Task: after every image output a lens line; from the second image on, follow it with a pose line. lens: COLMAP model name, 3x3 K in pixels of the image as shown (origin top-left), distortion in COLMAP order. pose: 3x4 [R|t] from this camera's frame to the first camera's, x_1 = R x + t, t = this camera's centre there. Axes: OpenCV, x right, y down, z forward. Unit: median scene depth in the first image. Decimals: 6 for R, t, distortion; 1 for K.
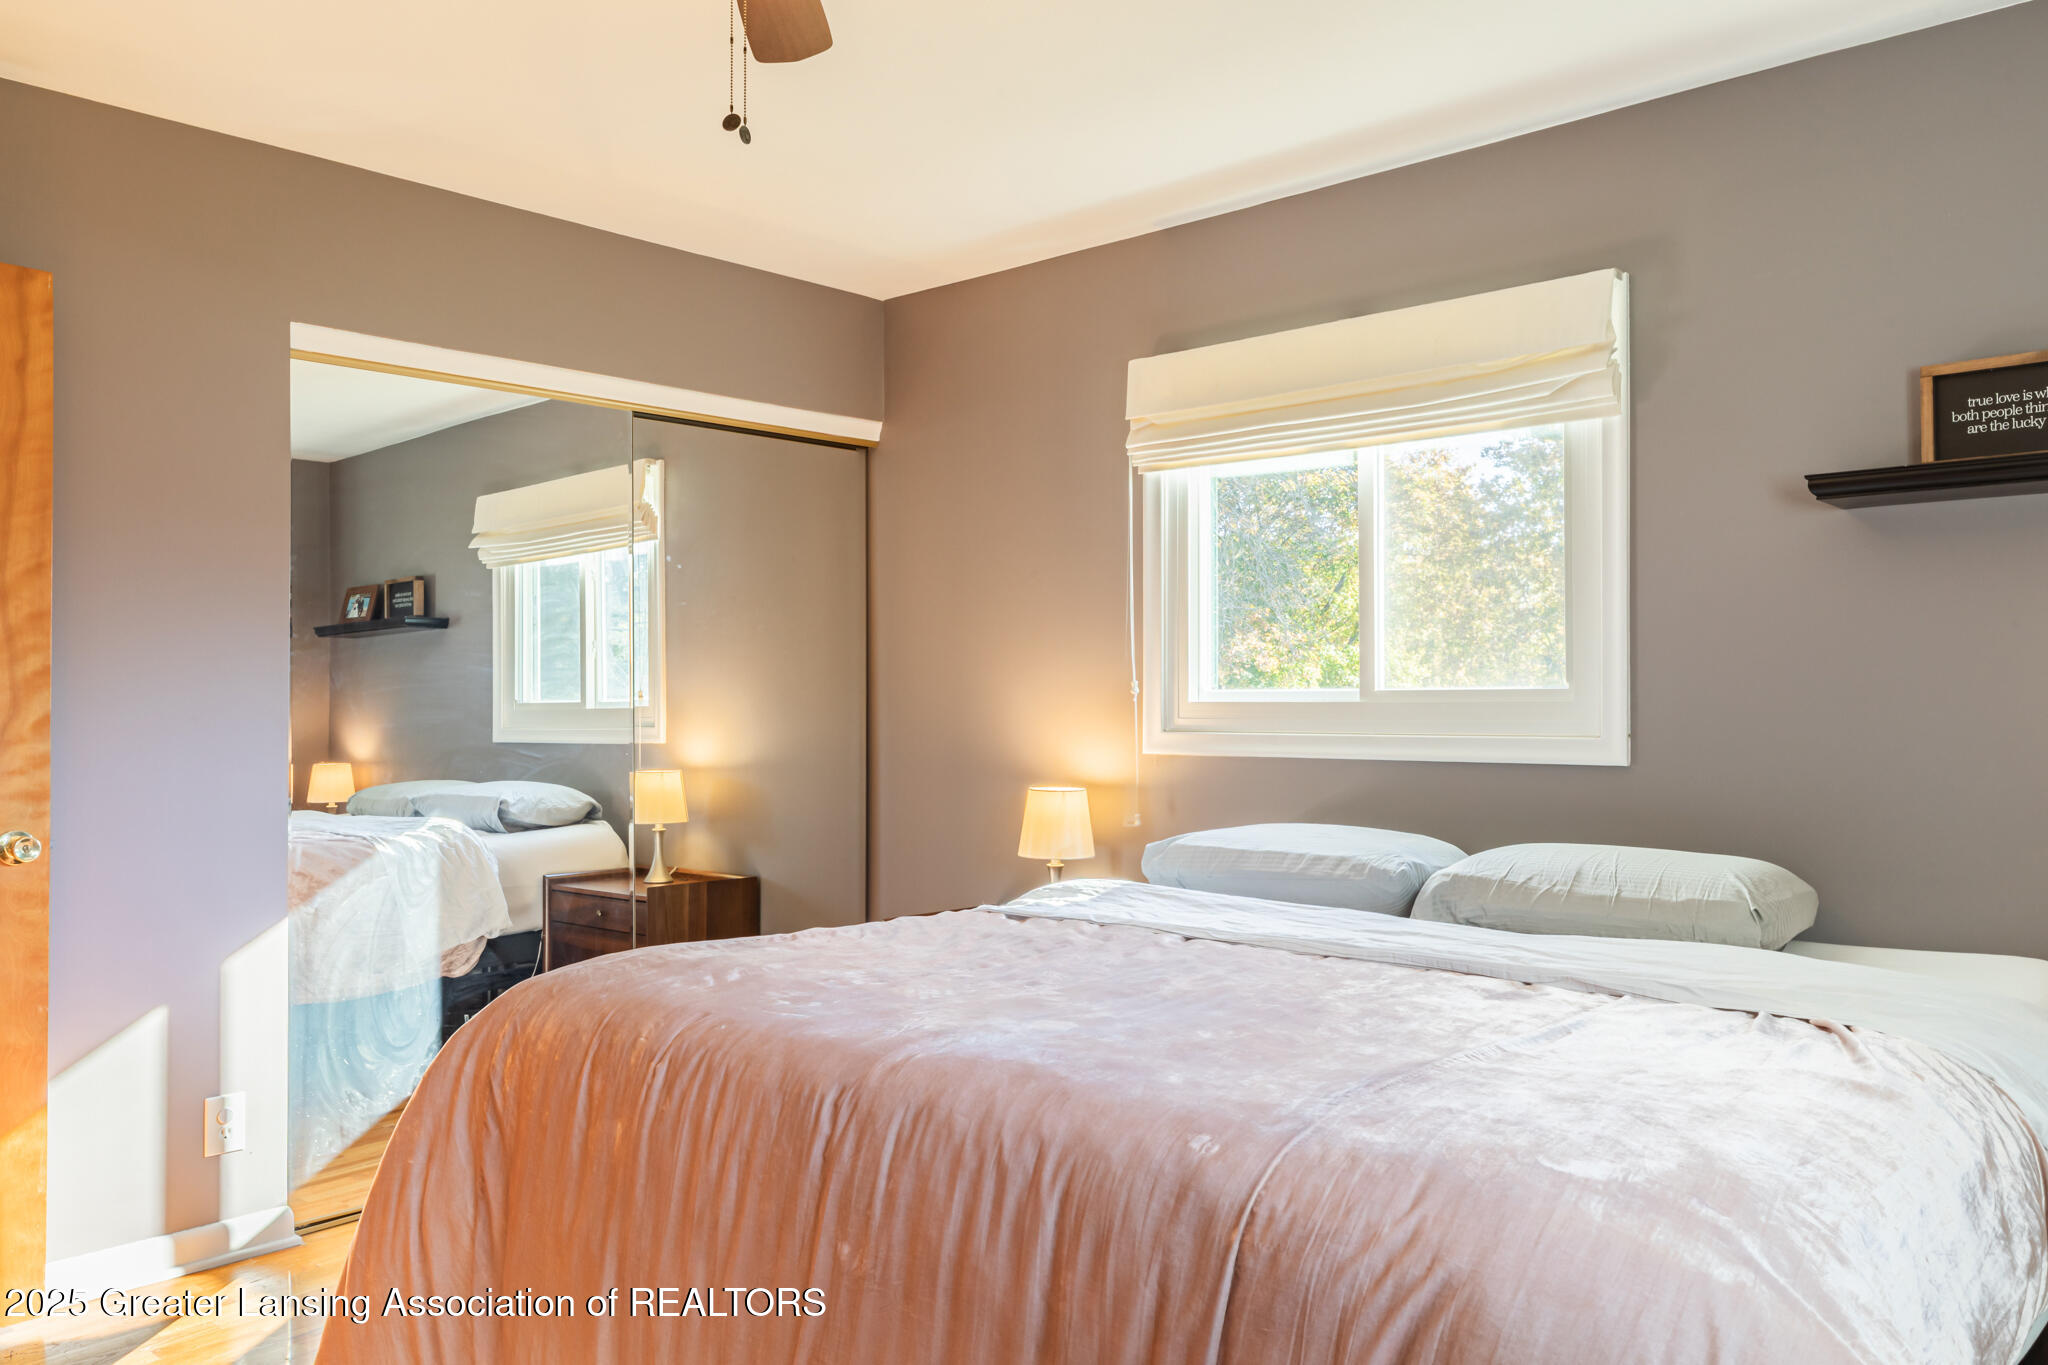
lens RADIAL K [[1564.9, 0, 1022.7], [0, 1564.9, 719.4], [0, 0, 1]] dist [0.004203, 0.012126]
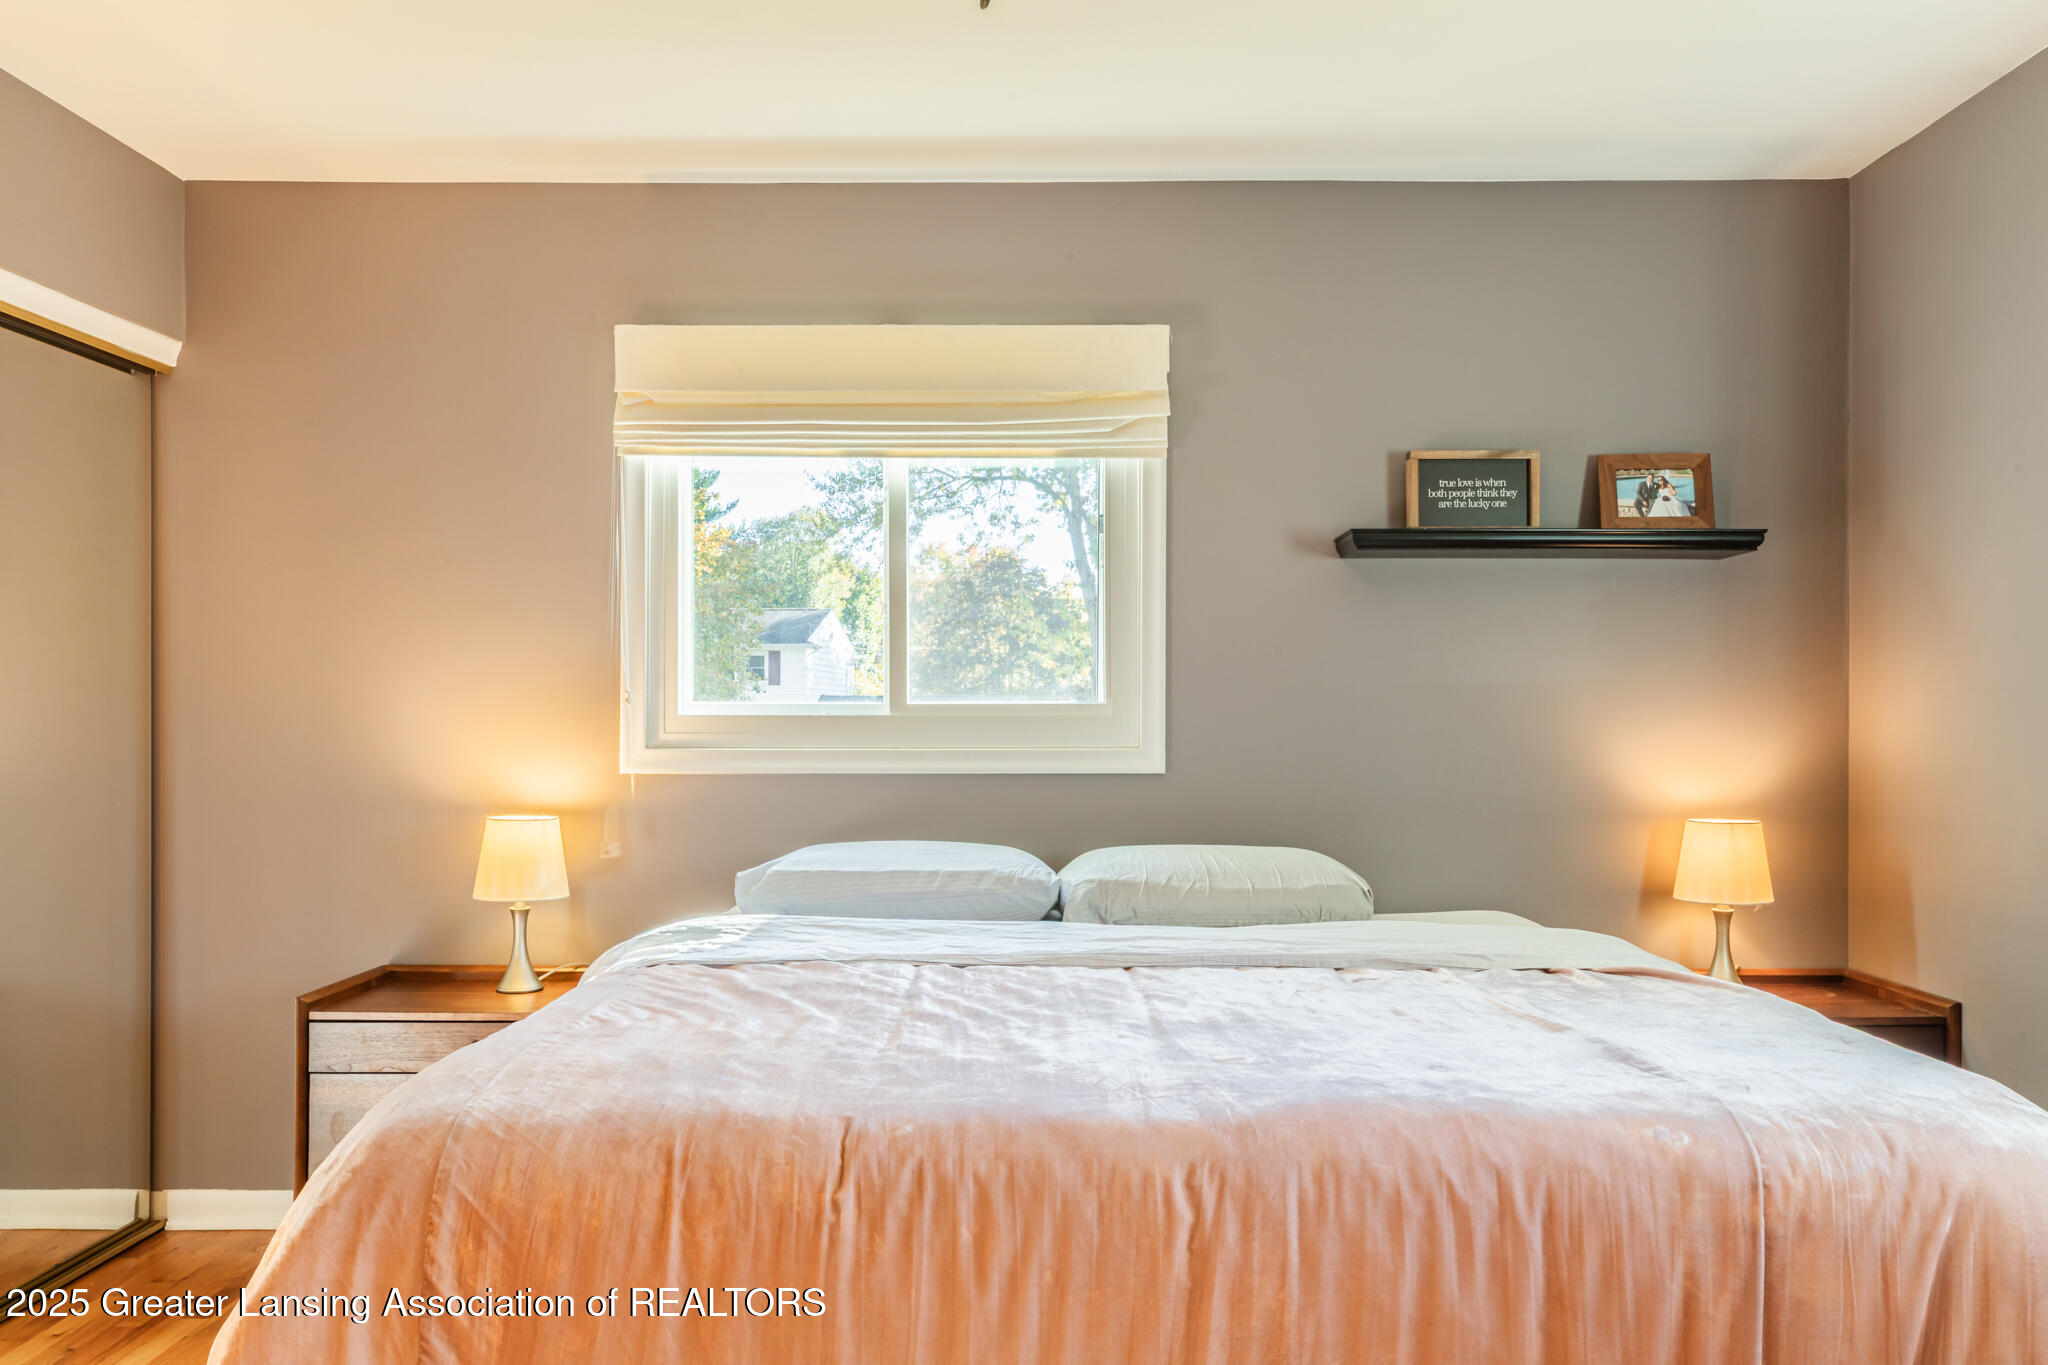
lens RADIAL K [[1564.9, 0, 1022.7], [0, 1564.9, 719.4], [0, 0, 1]] dist [0.004203, 0.012126]
pose [[0.735334, -0.000287, 0.677705, -0.525114], [0.005492, 0.999970, -0.005535, -0.003220], [-0.677682, 0.007792, 0.735313, 0.294802]]
